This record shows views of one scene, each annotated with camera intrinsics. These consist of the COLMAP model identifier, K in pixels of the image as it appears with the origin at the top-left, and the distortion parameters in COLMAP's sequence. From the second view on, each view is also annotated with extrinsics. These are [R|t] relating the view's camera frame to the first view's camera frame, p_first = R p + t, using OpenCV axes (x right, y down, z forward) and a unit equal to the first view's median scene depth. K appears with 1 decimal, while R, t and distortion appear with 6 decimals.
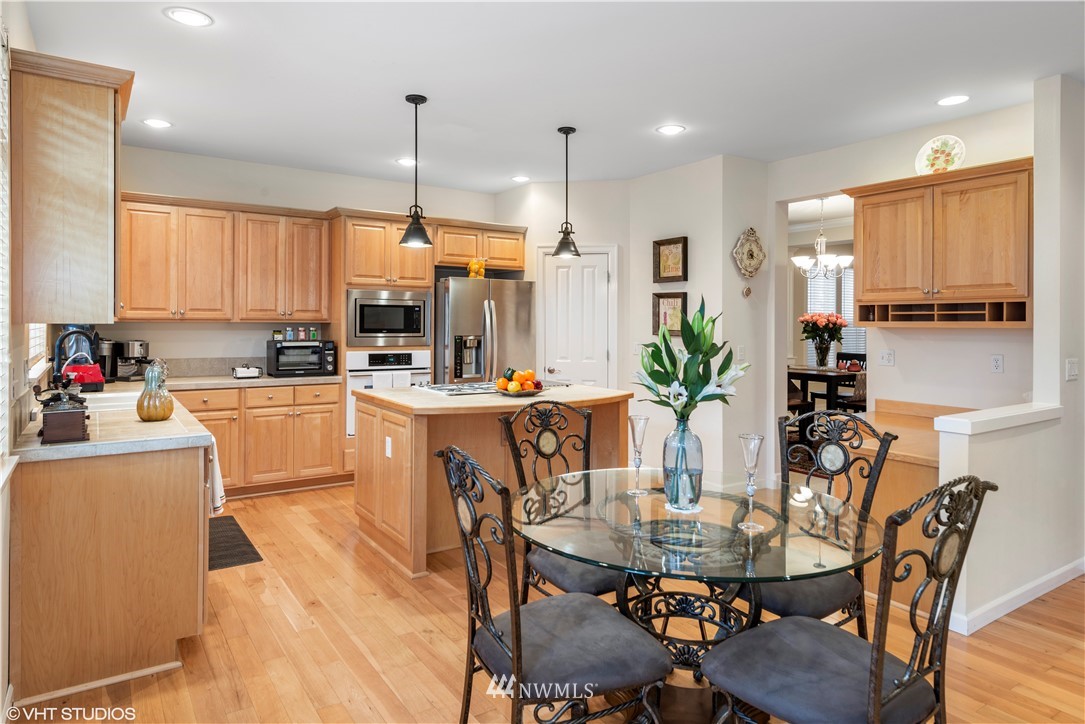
lens RADIAL K [[658.2, 0, 535.5], [0, 658.2, 325.0], [0, 0, 1]] dist [0.026314, 0.000698]
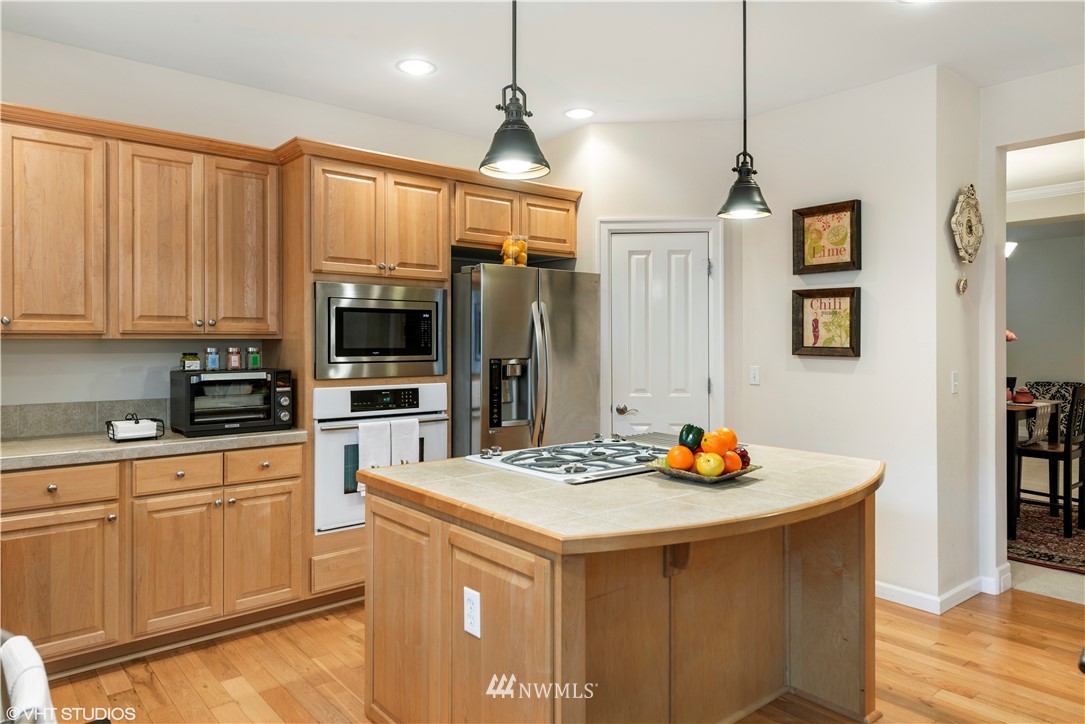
lens RADIAL K [[702.0, 0, 533.6], [0, 702.0, 343.4], [0, 0, 1]] dist [0.015689, -0.005164]
pose [[0.994000, -0.007142, 0.109150, -0.161410], [0.007064, 0.999974, 0.001100, 0.001579], [-0.109155, -0.000323, 0.994025, 0.361594]]
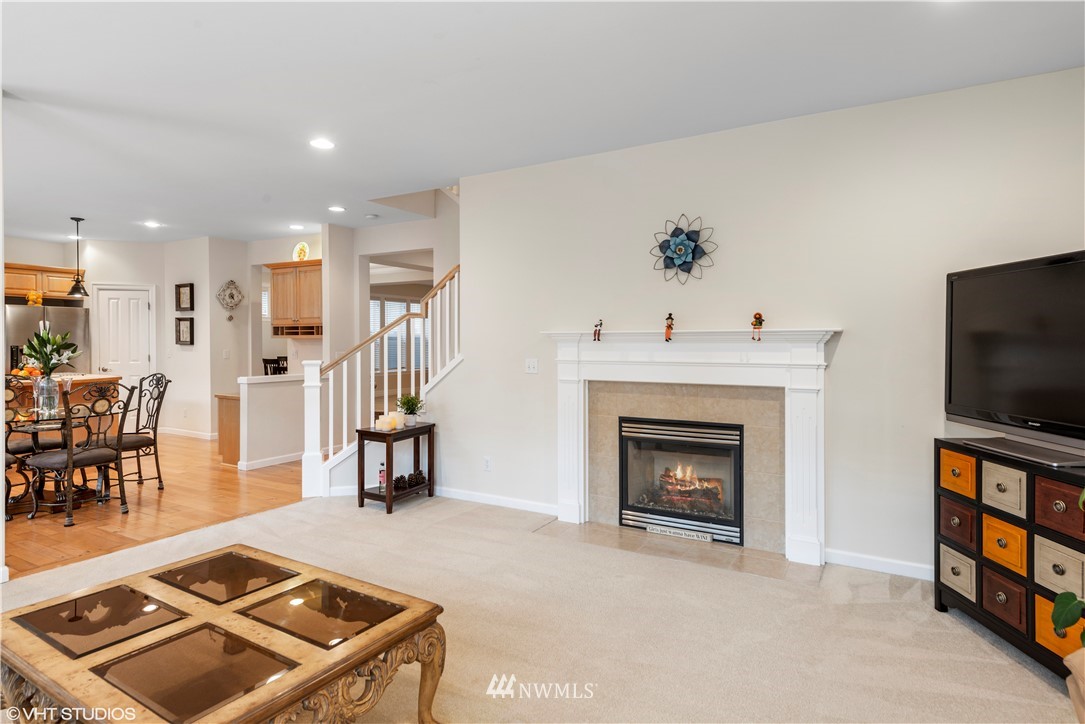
lens RADIAL K [[603.7, 0, 545.4], [0, 603.7, 343.1], [0, 0, 1]] dist [0.008057, -0.000816]
pose [[0.897297, -0.006504, 0.441380, 0.353855], [0.004245, 0.999972, 0.006106, 0.007888], [-0.441407, -0.003605, 0.897300, -0.727696]]
